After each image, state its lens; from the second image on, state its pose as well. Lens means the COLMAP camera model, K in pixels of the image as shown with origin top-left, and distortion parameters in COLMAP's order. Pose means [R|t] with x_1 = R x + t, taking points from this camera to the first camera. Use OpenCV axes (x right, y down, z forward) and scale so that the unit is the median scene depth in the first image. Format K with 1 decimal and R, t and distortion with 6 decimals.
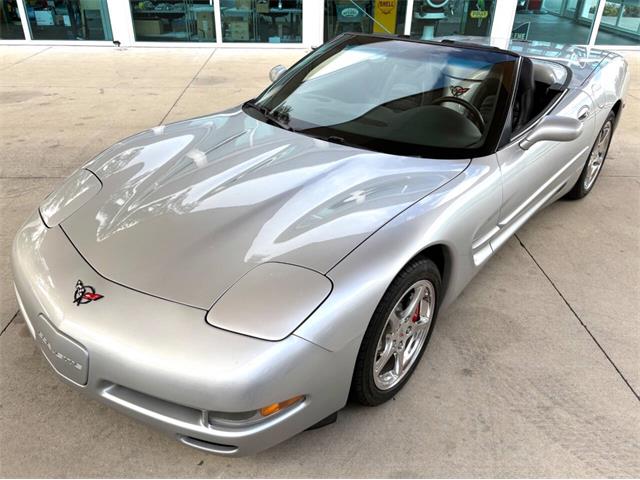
lens RADIAL K [[509.6, 0, 304.1], [0, 509.6, 240.8], [0, 0, 1]] dist [0.008029, 0.000834]
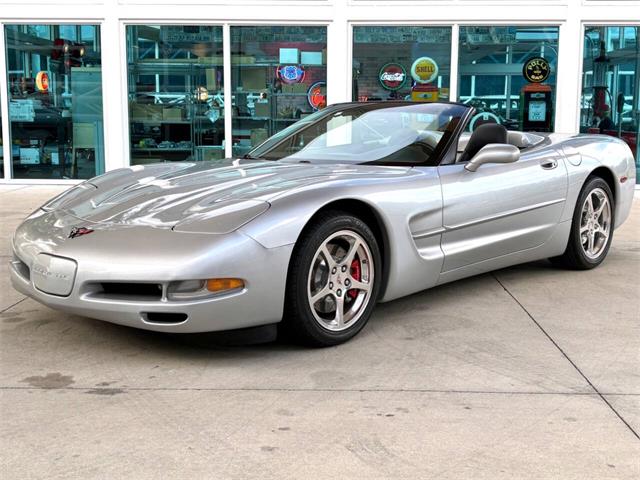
lens RADIAL K [[754.2, 0, 320.0], [0, 754.2, 240.0], [0, 0, 1]] dist [0.178391, -0.505344]
pose [[0.998736, 0.002634, -0.050197, 0.189363], [-0.020536, 0.932858, -0.359659, 0.578814], [0.045879, 0.360235, 0.931733, -0.520669]]
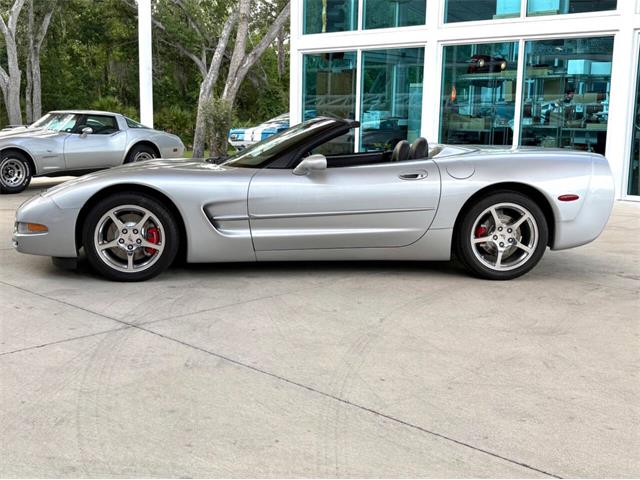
lens RADIAL K [[774.6, 0, 370.3], [0, 774.6, 240.2], [0, 0, 1]] dist [-0.006010, -0.052791]
pose [[0.738547, 0.107494, -0.665578, 2.017696], [-0.347163, 0.906904, -0.238753, 0.423578], [0.577951, 0.407394, 0.707109, -0.292844]]
